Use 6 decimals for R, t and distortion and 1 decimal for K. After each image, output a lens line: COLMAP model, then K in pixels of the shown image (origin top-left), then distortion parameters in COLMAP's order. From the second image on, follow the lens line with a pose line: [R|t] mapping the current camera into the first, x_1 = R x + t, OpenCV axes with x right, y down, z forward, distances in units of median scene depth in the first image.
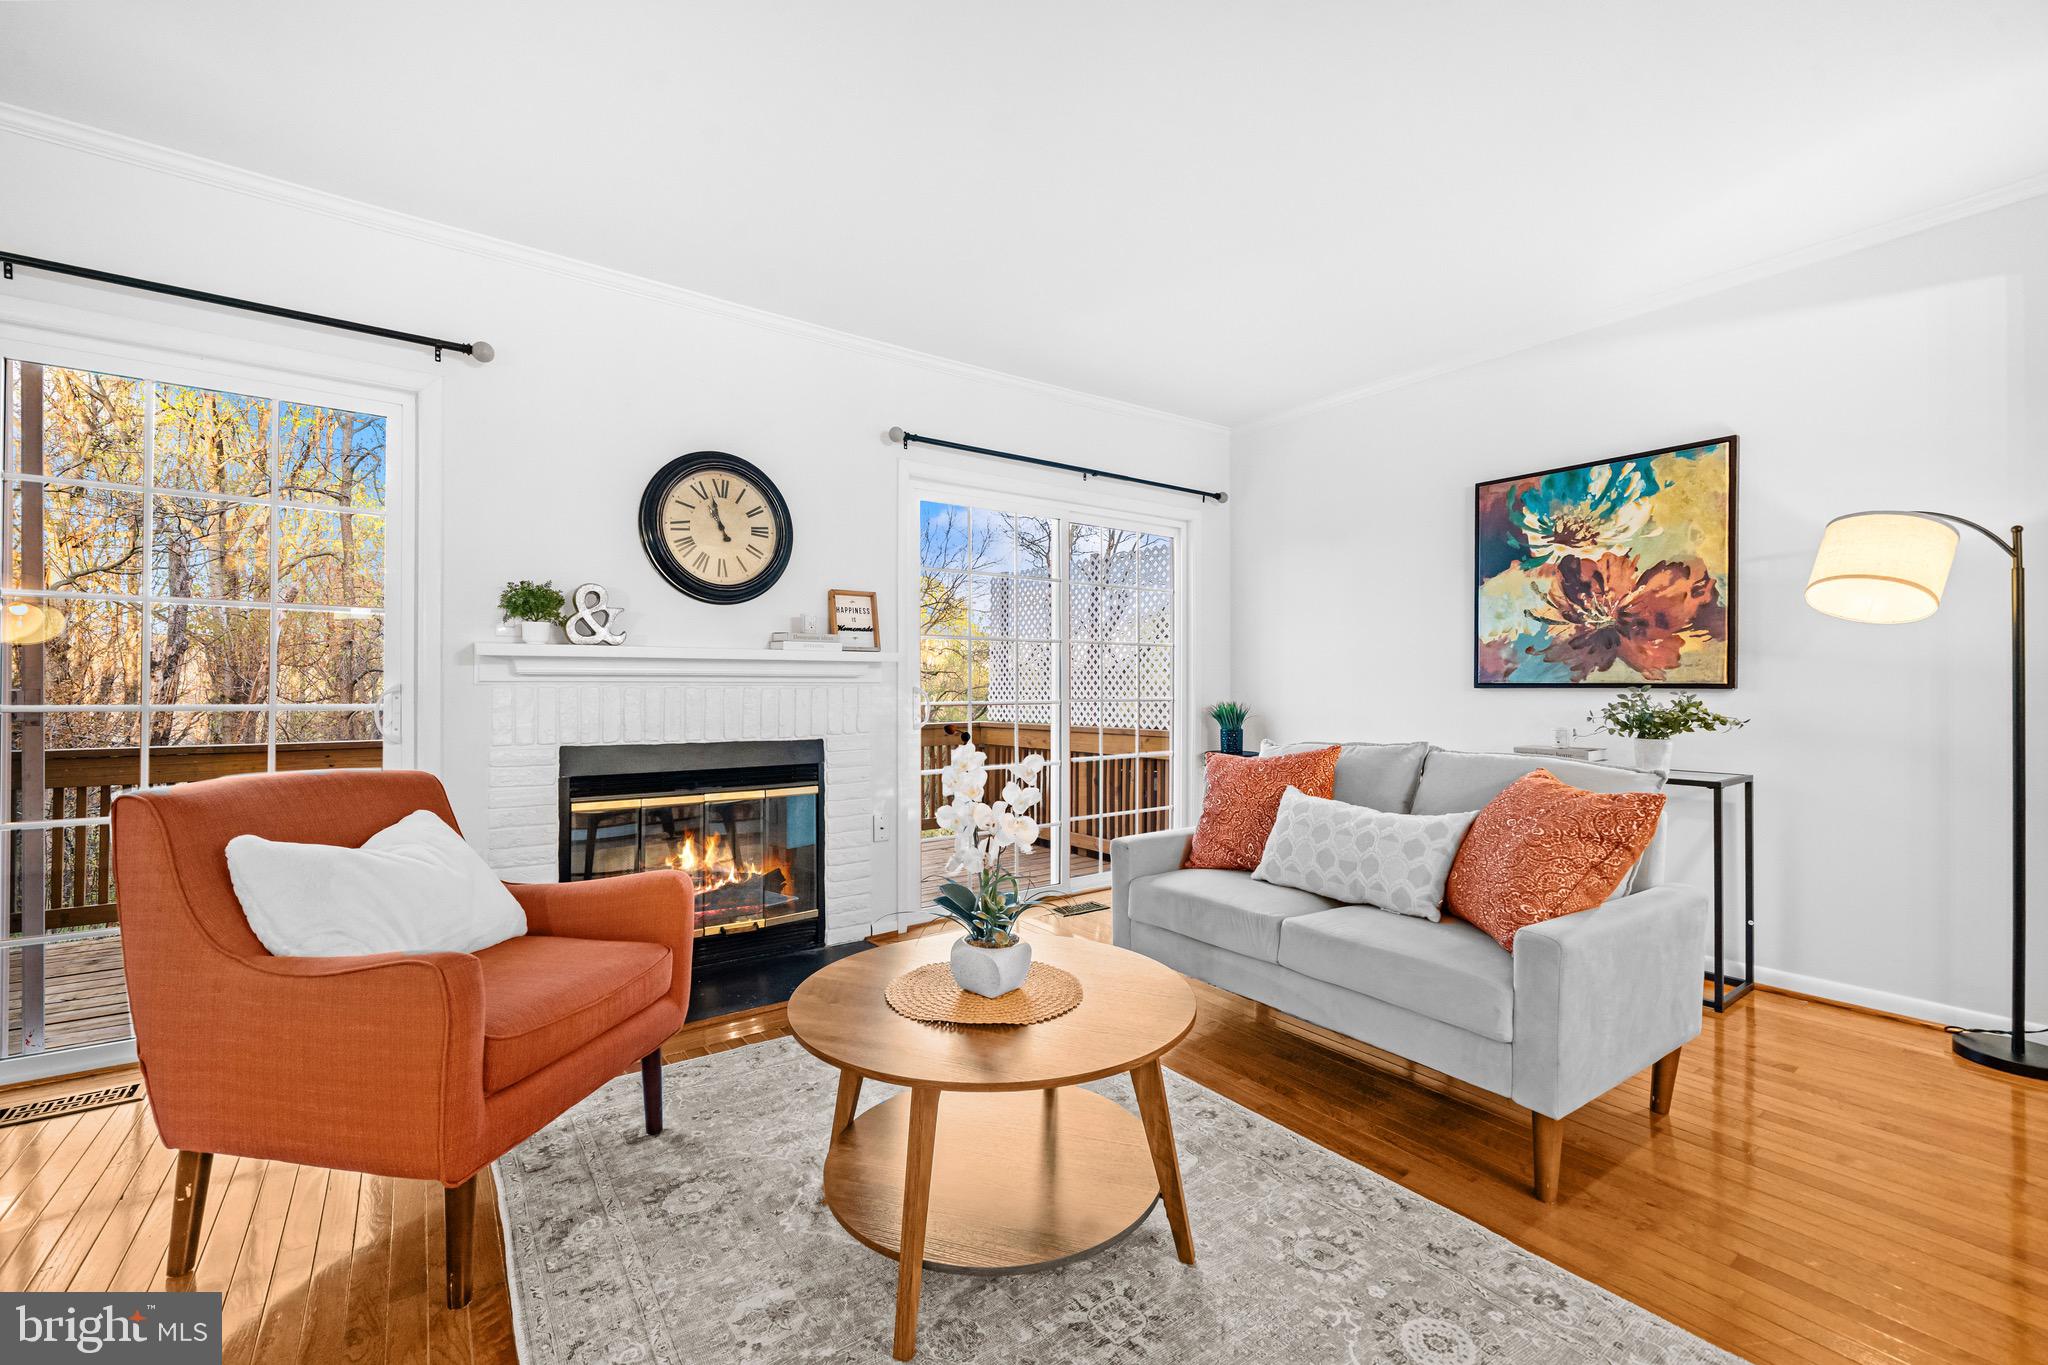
lens RADIAL K [[836.9, 0, 1013.9], [0, 836.9, 679.4], [0, 0, 1]] dist [-0.001055, 0.000245]
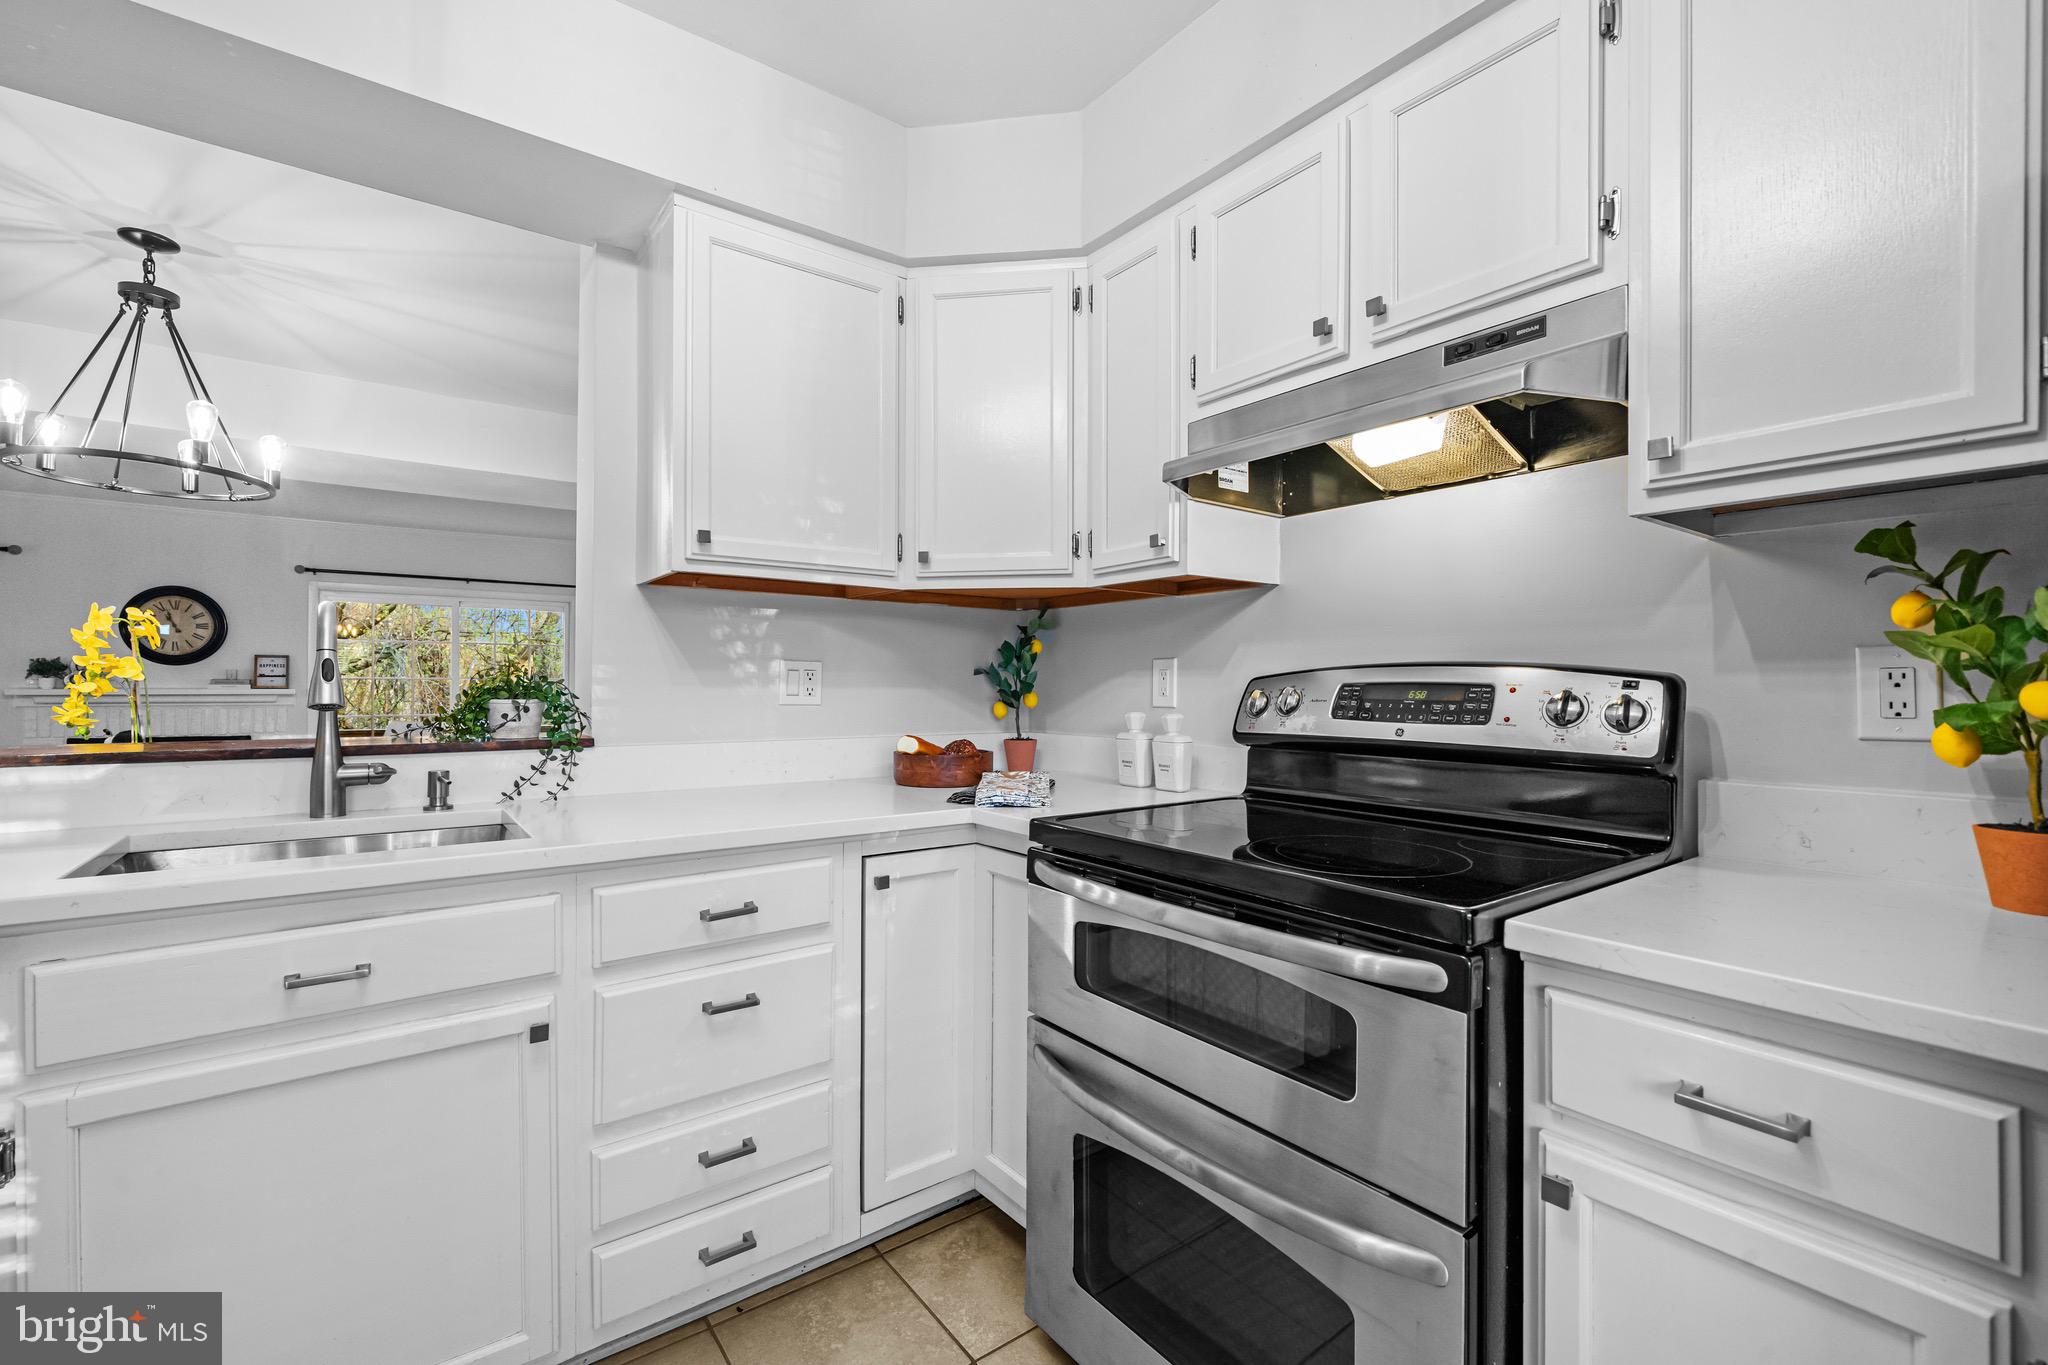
lens RADIAL K [[860.4, 0, 1007.9], [0, 860.4, 686.0], [0, 0, 1]] dist [-0.002335, 0.002046]
pose [[0.999822, 0.002859, 0.018627, 1.537705], [-0.003015, 0.999960, 0.008374, -0.064417], [-0.018602, -0.008429, 0.999791, -1.021288]]
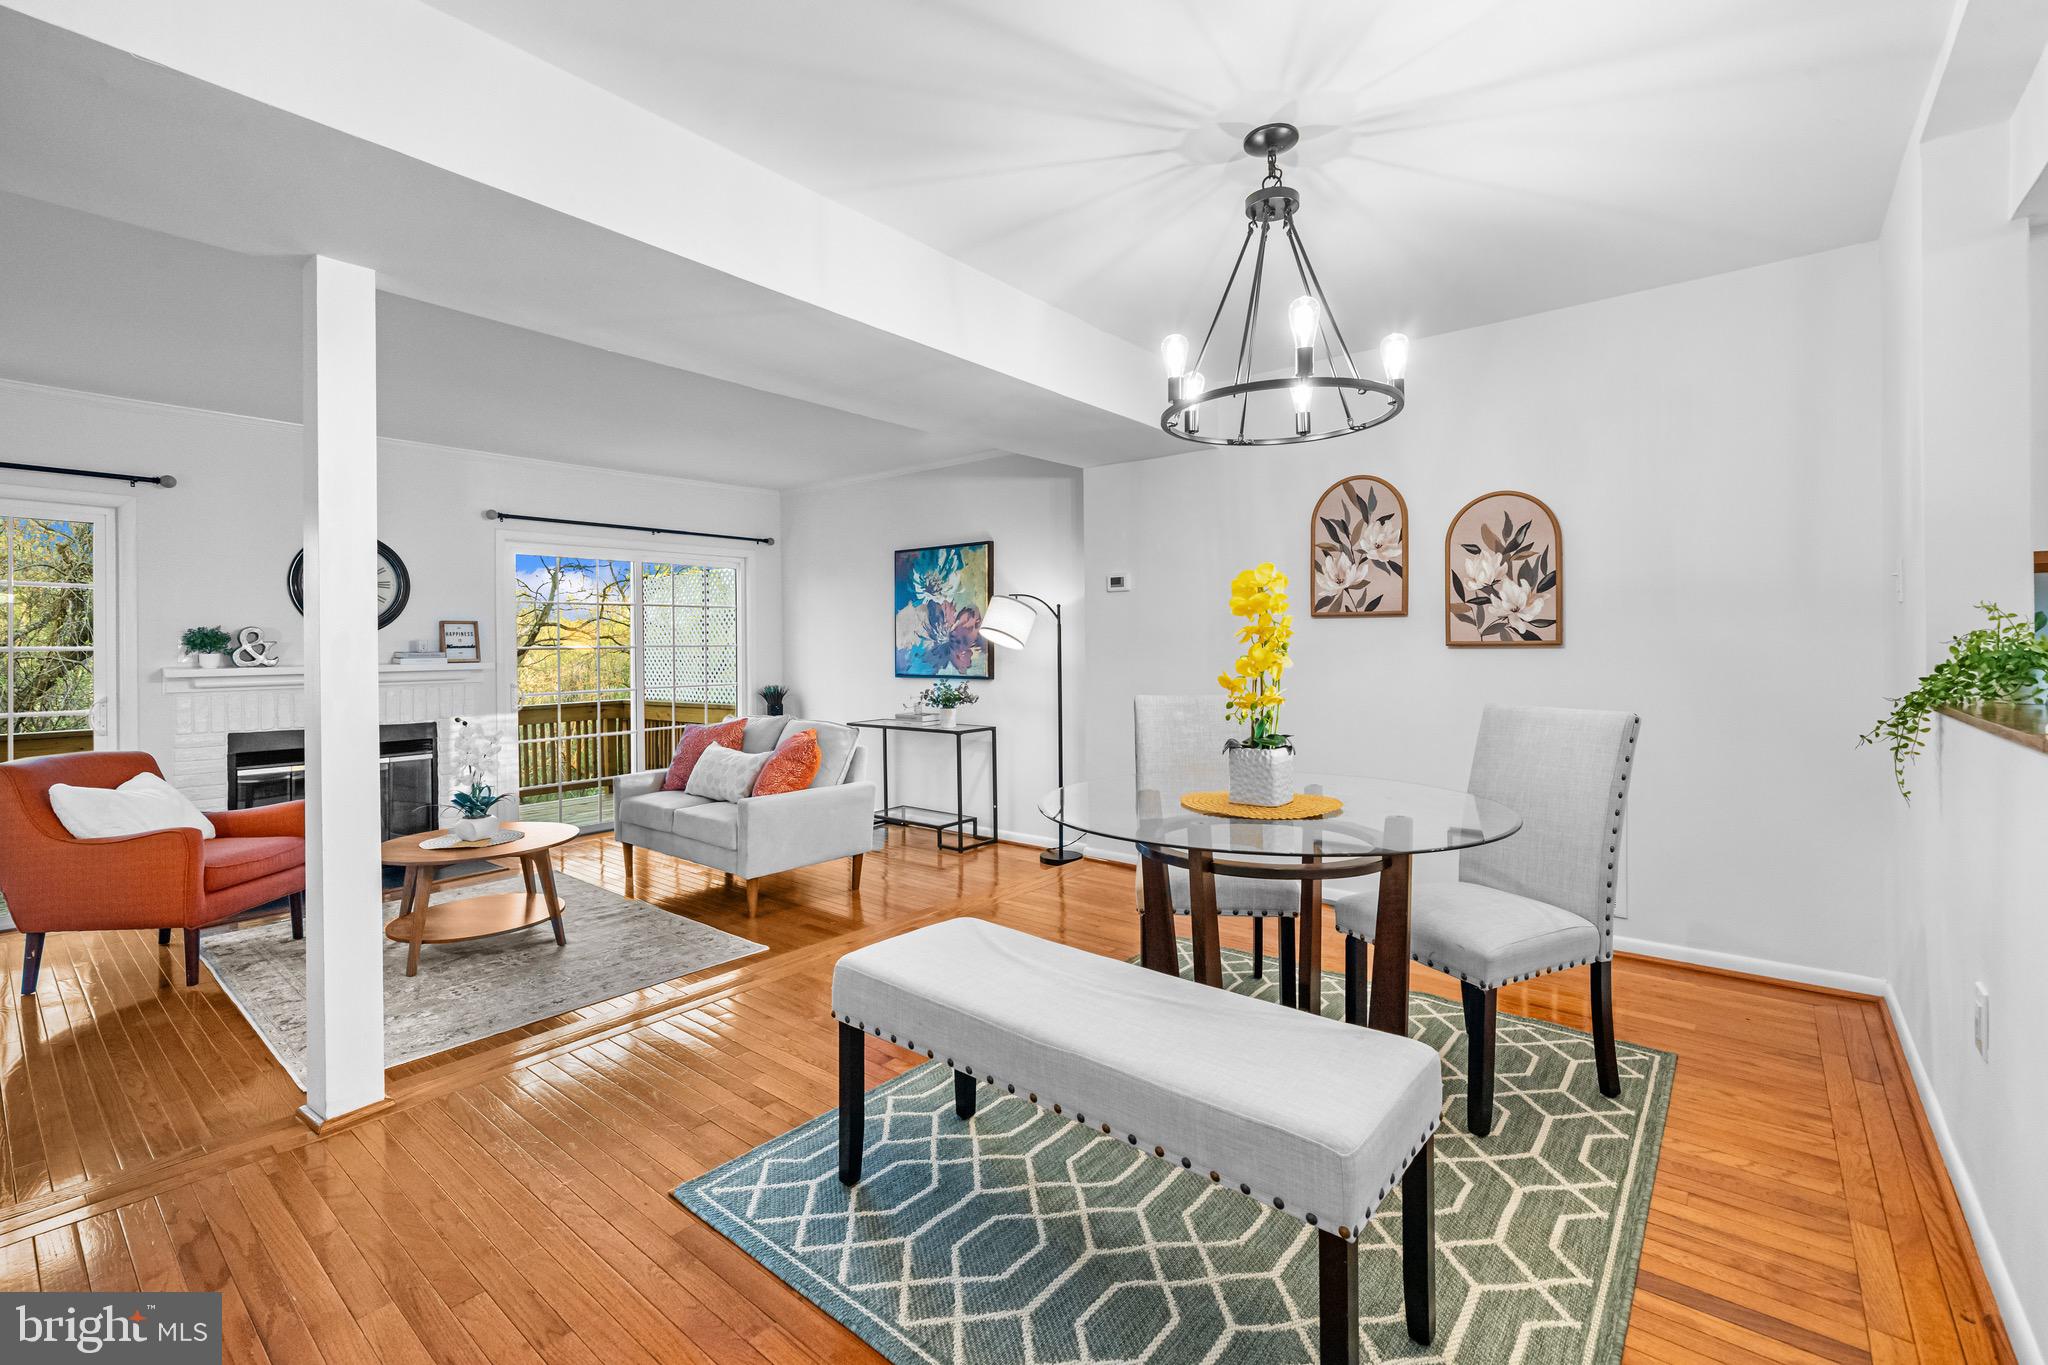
lens RADIAL K [[921.3, 0, 1026.6], [0, 921.3, 639.9], [0, 0, 1]] dist [0.001697, 0.000281]
pose [[0.969720, -0.008972, 0.244055, 0.413775], [0.008497, 0.999959, 0.002999, -0.075072], [-0.244072, -0.000835, 0.969757, -0.886897]]
